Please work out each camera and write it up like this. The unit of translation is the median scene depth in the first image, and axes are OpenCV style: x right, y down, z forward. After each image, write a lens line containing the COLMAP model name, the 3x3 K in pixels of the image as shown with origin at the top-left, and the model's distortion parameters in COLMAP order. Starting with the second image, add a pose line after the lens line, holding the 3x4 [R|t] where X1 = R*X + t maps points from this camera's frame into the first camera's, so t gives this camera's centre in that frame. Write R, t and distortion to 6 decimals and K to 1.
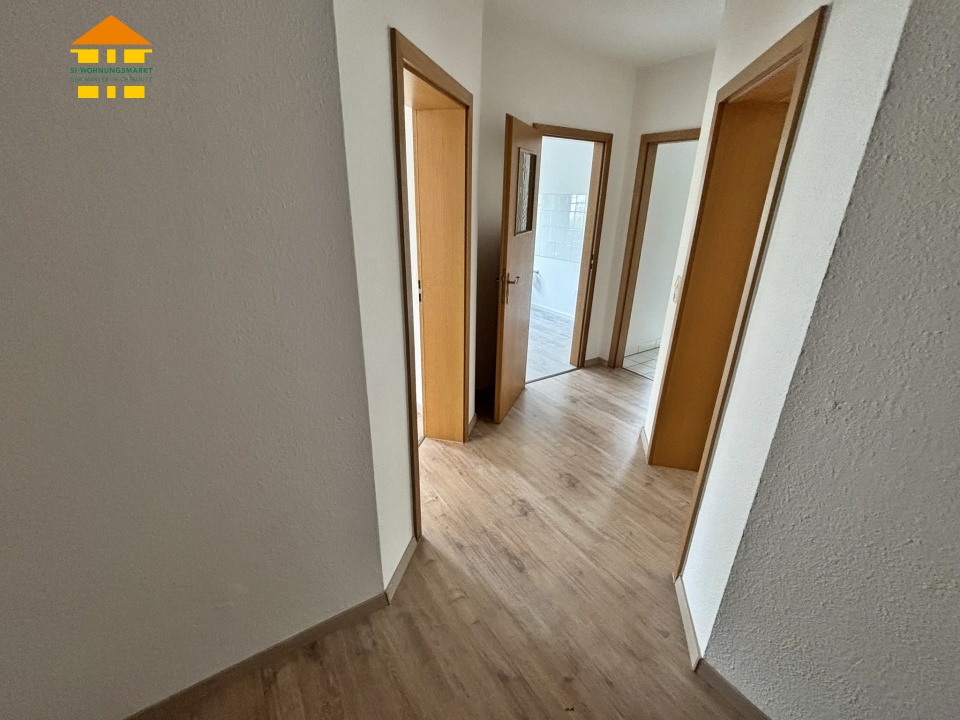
lens RADIAL K [[422.2, 0, 477.6], [0, 422.2, 360.0], [0, 0, 1]] dist [-0.000991, -0.000798]
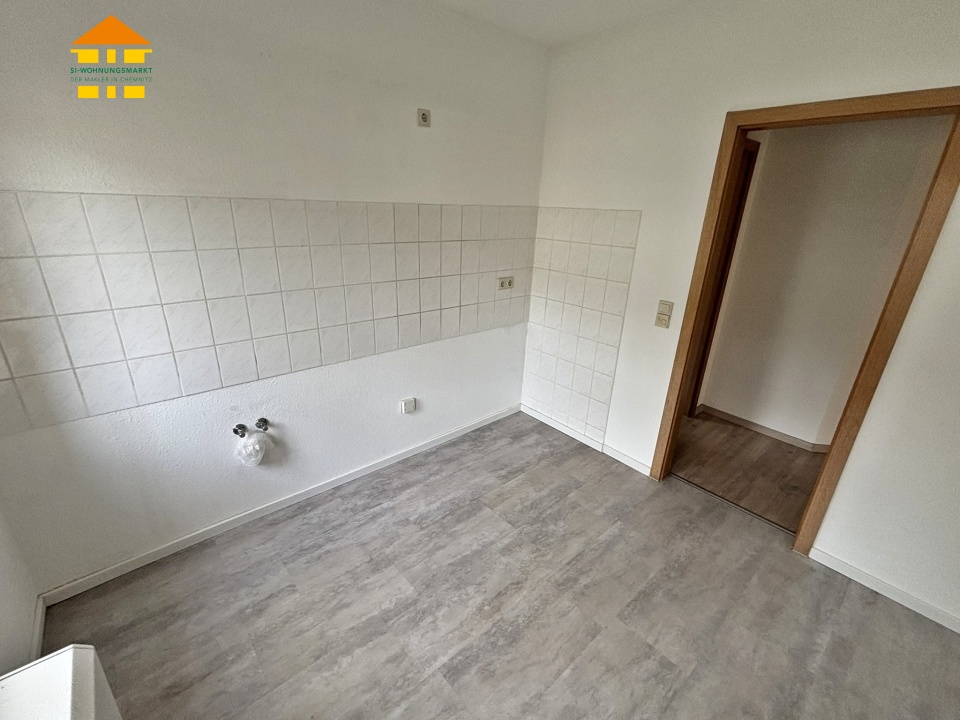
lens RADIAL K [[422.2, 0, 477.6], [0, 422.2, 360.0], [0, 0, 1]] dist [-0.000991, -0.000798]
pose [[-0.128899, -0.377757, 0.916889, -0.212121], [0.324266, 0.857717, 0.398965, -0.401419], [-0.937143, 0.348742, 0.011935, 0.980464]]
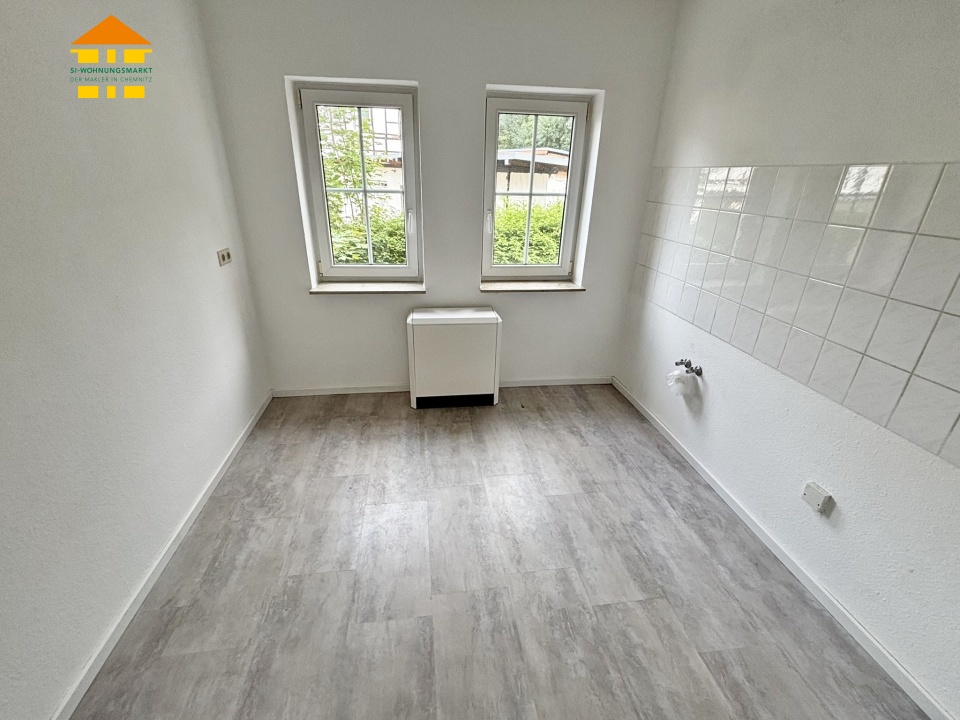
lens RADIAL K [[422.2, 0, 477.6], [0, 422.2, 360.0], [0, 0, 1]] dist [-0.000991, -0.000798]
pose [[0.902178, 0.175243, -0.394163, 0.131838], [-0.161123, 0.984524, 0.068928, -0.257076], [0.400142, 0.001324, 0.916452, 0.679393]]
